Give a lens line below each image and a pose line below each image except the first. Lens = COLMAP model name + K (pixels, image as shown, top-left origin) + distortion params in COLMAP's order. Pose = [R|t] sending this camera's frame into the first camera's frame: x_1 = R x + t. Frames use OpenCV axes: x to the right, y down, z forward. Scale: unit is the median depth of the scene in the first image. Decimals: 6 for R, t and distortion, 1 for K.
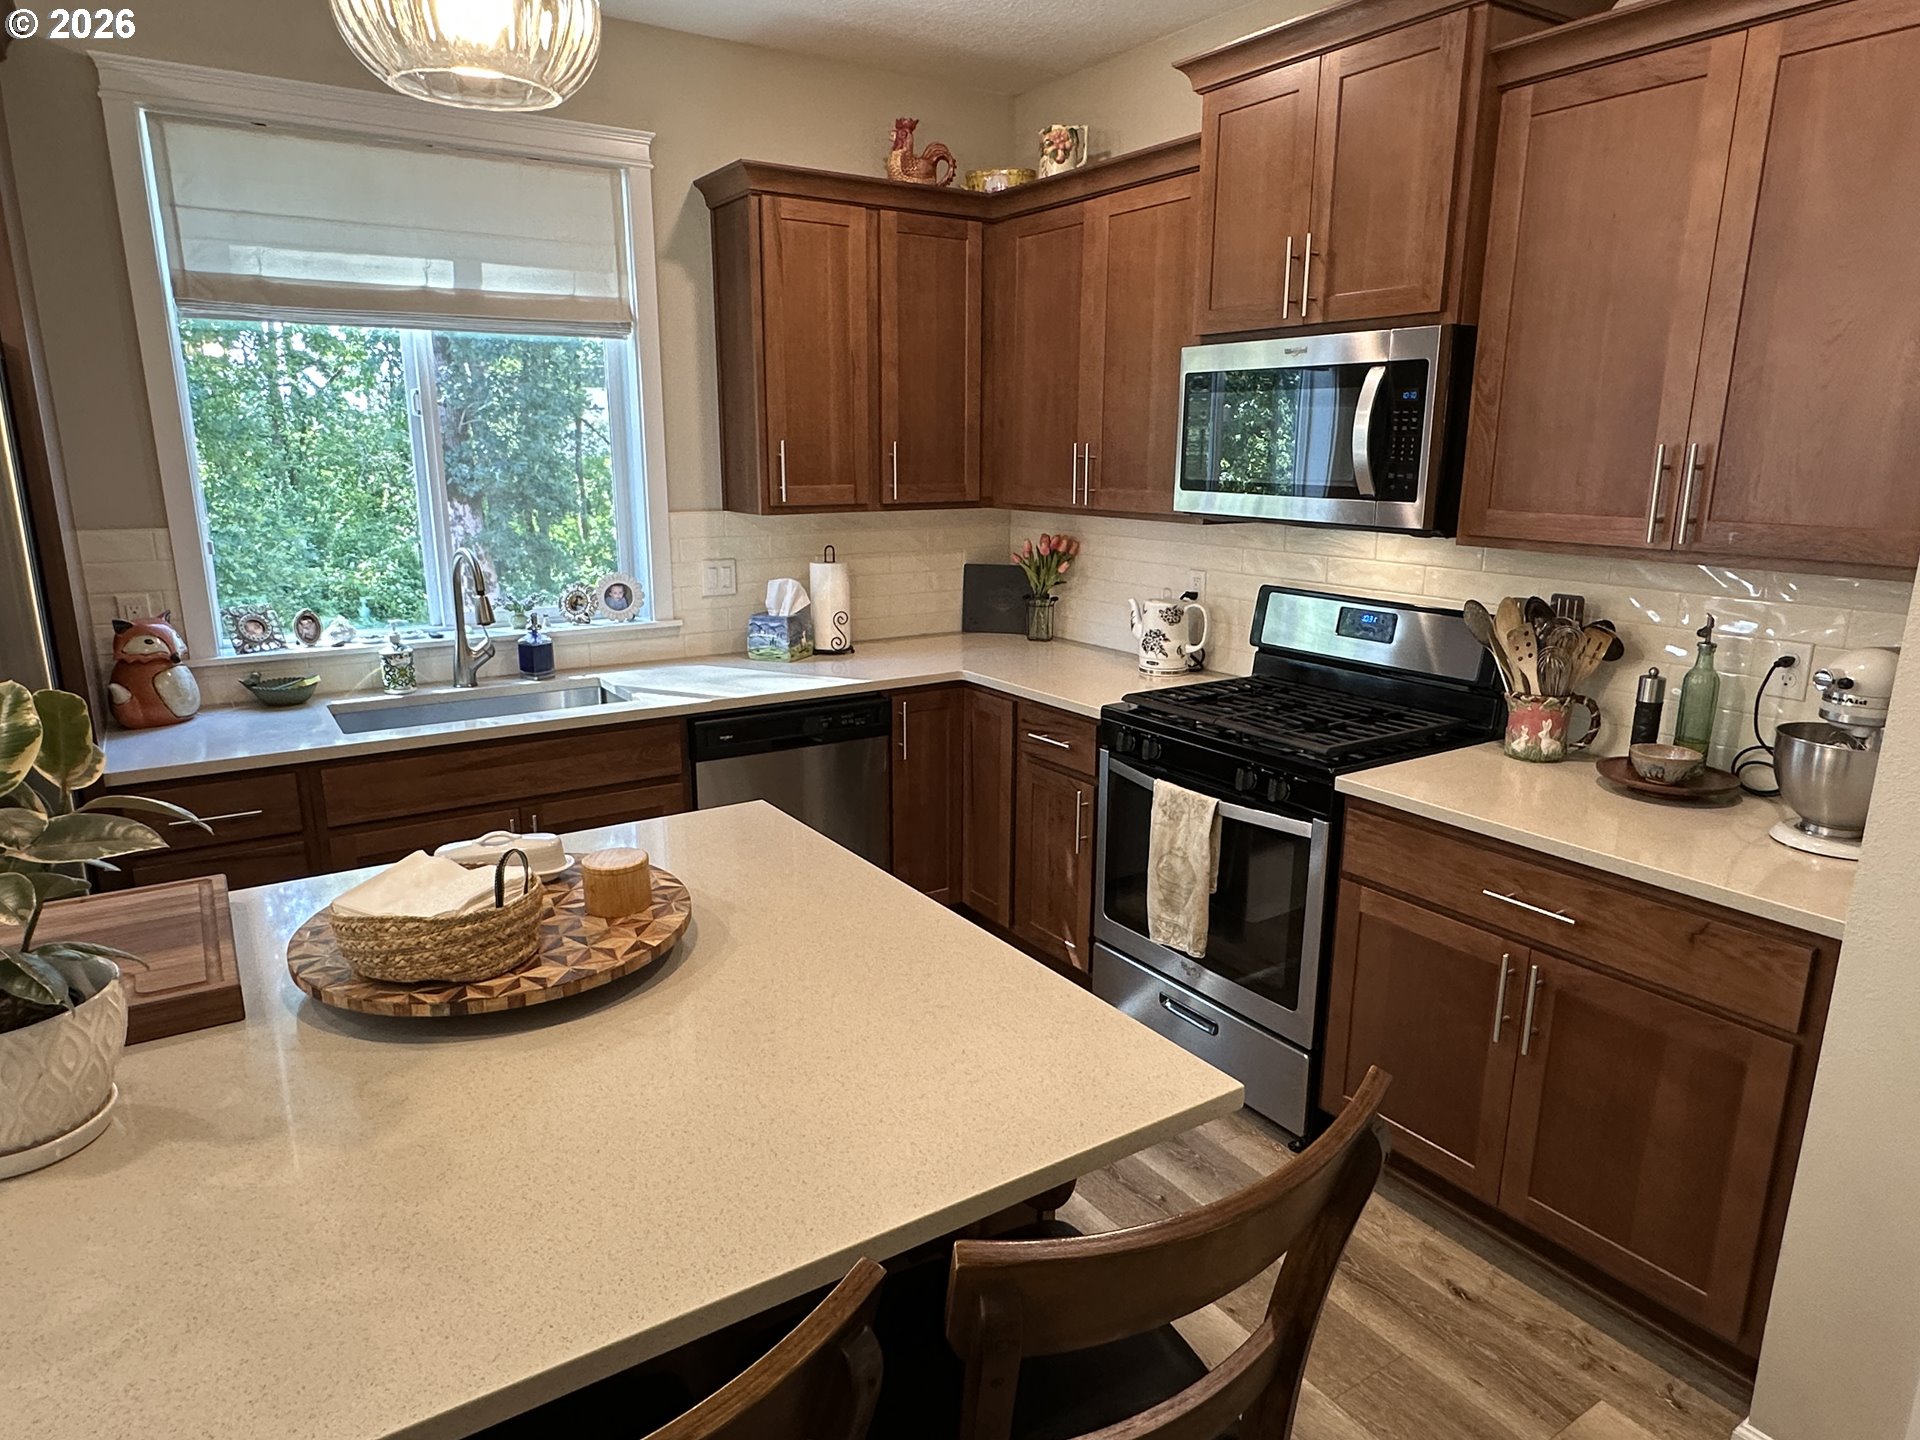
lens RADIAL K [[1178.6, 0, 956.2], [0, 1178.6, 727.1], [0, 0, 1]] dist [-0.006168, 0.003212]
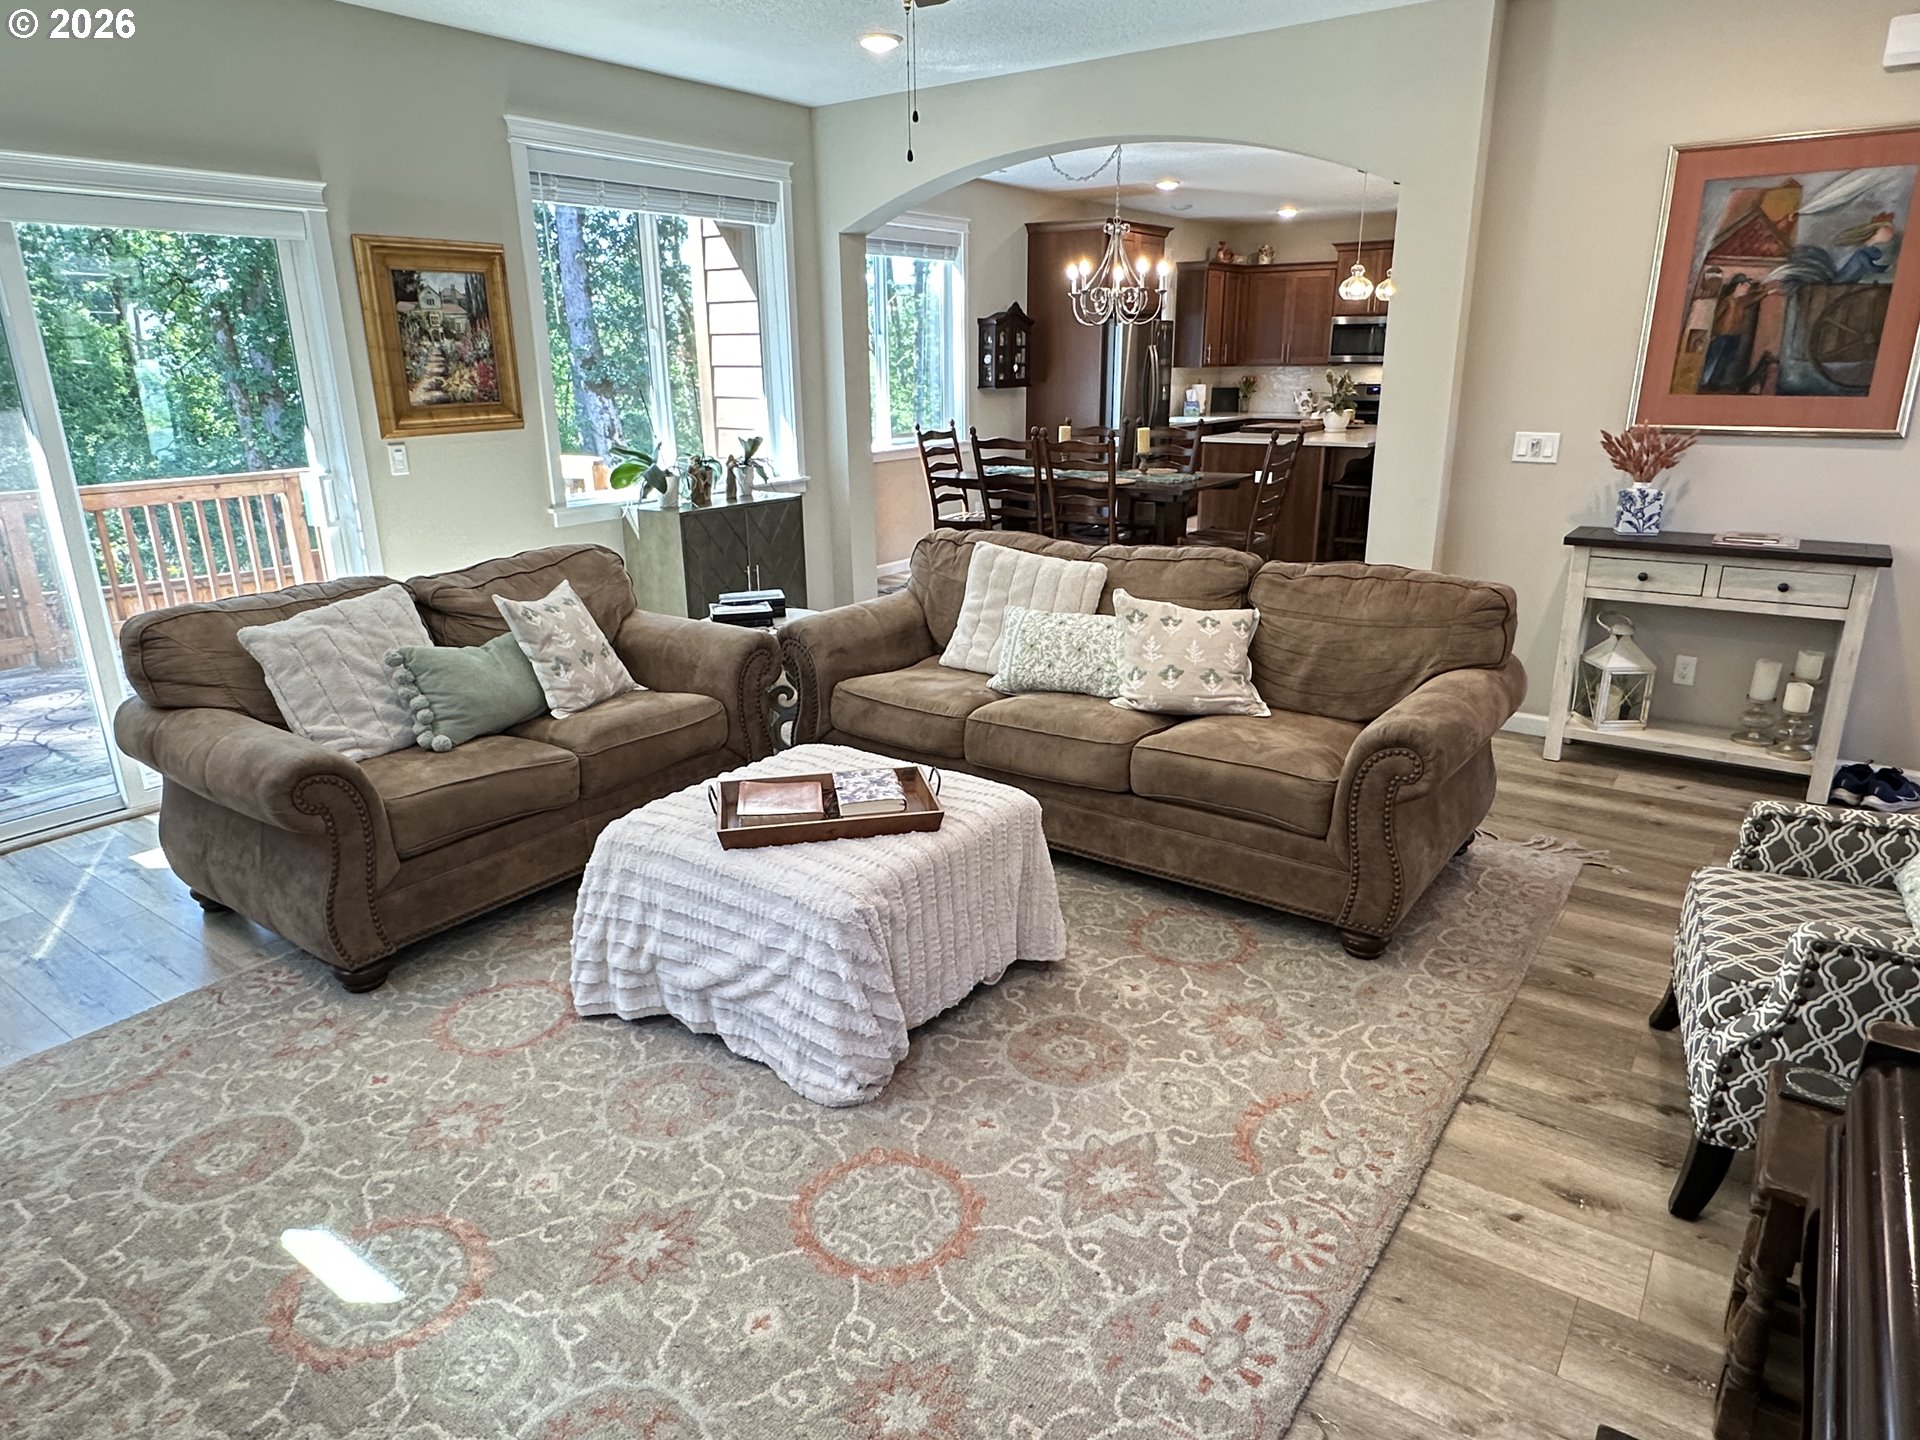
lens RADIAL K [[1178.6, 0, 963.8], [0, 1178.6, 724.3], [0, 0, 1]] dist [-0.006168, 0.003212]
pose [[0.933044, -0.119466, 0.339348, -2.217115], [0.097000, 0.991861, 0.082479, 0.516267], [-0.346439, -0.044040, 0.937038, -2.070099]]
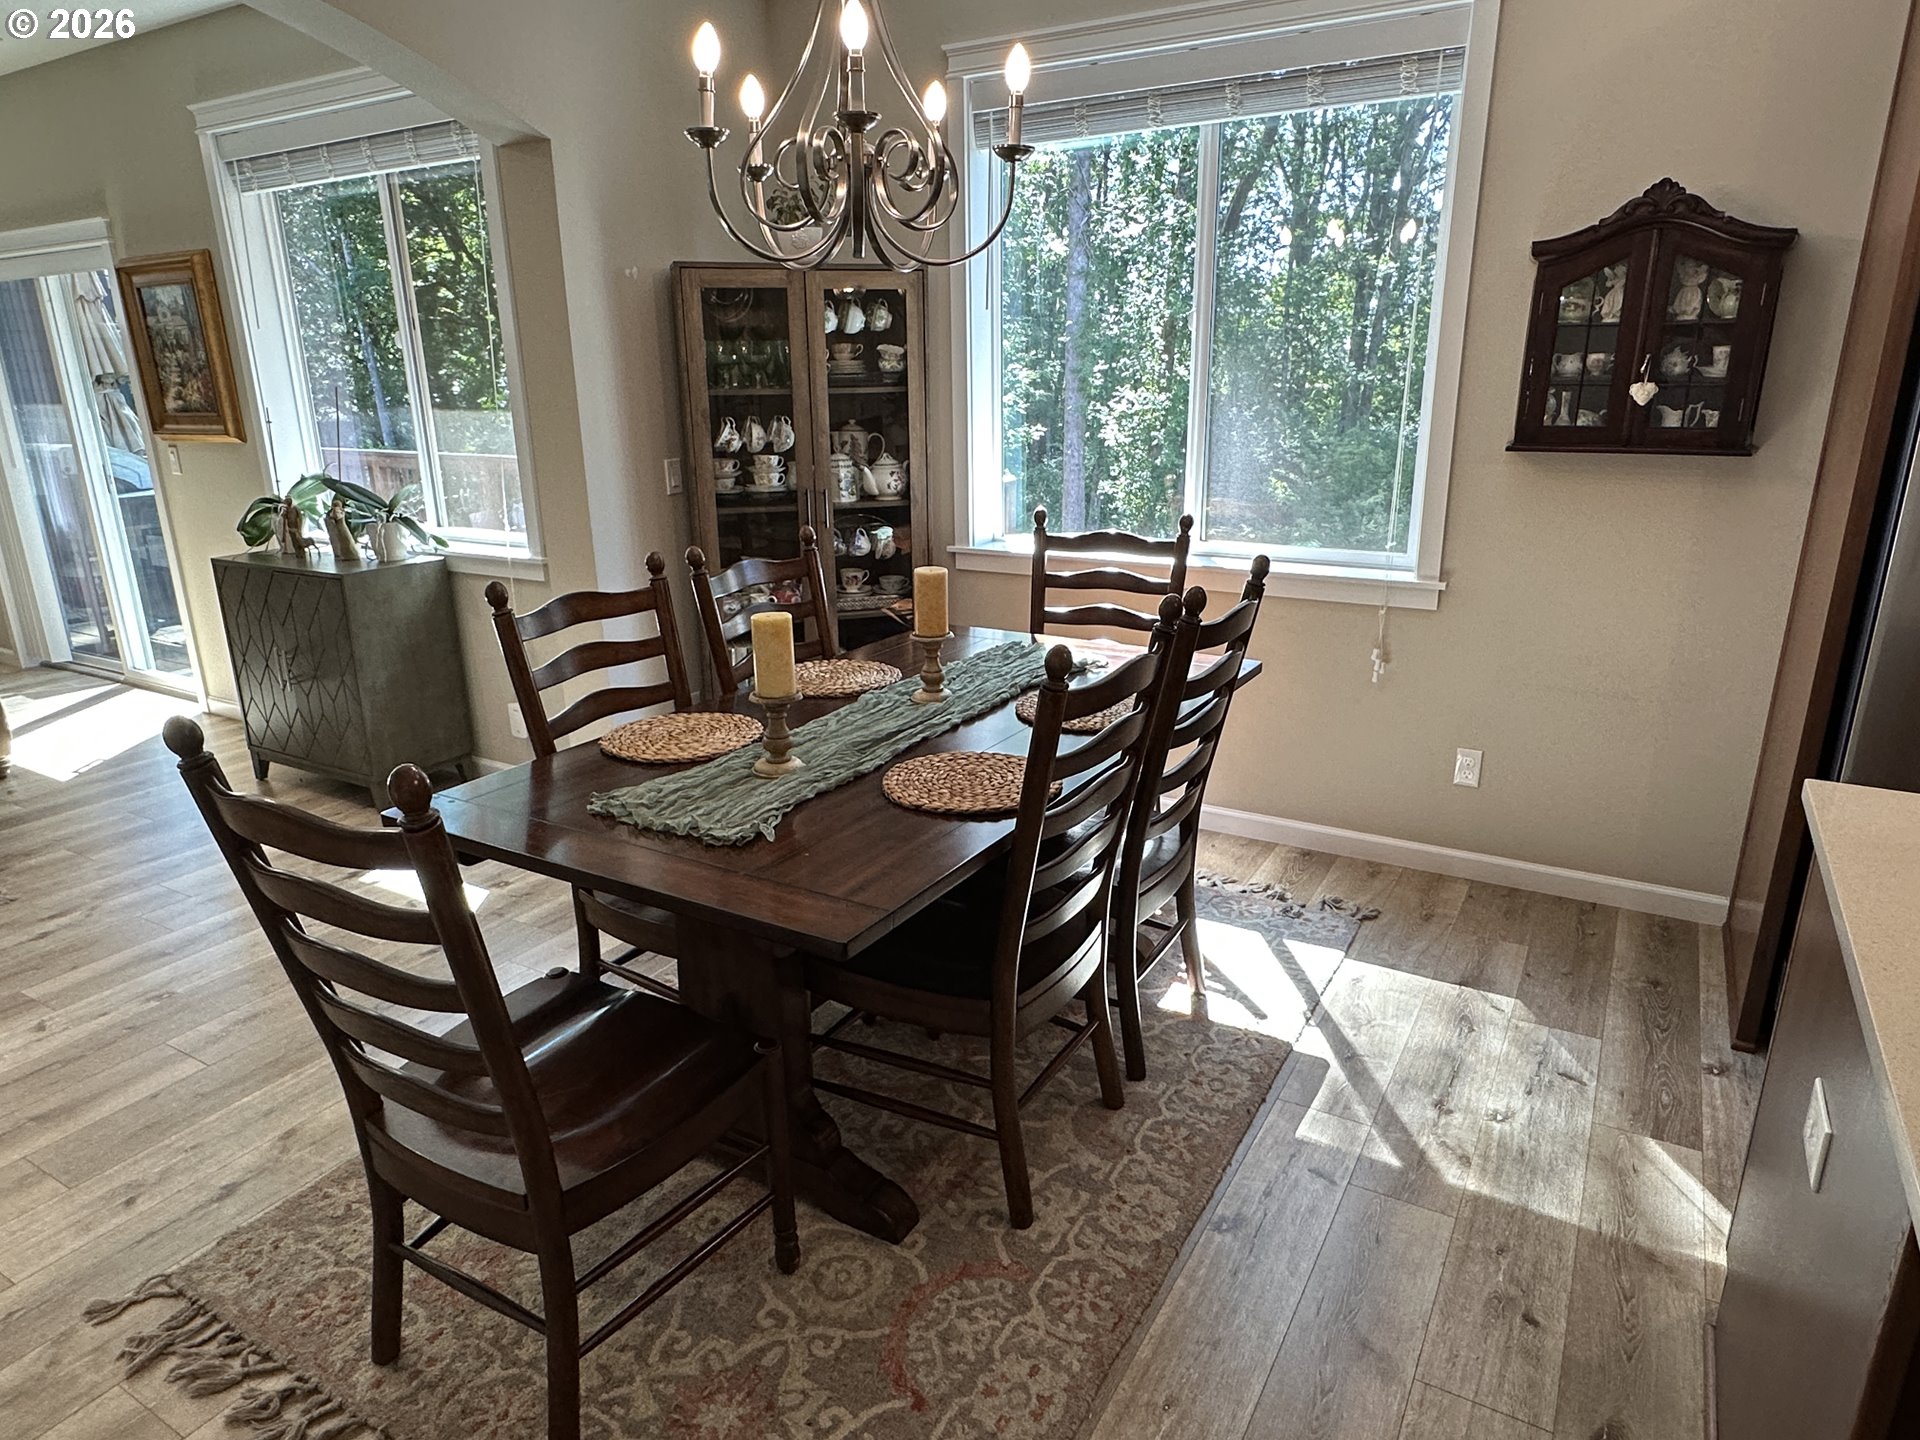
lens RADIAL K [[1178.6, 0, 955.9], [0, 1178.6, 728.0], [0, 0, 1]] dist [-0.006168, 0.003212]
pose [[0.436546, 0.259925, -0.861317, -0.400258], [-0.196397, 0.961800, 0.190707, 0.081501], [0.877984, 0.085908, 0.470918, -0.246263]]
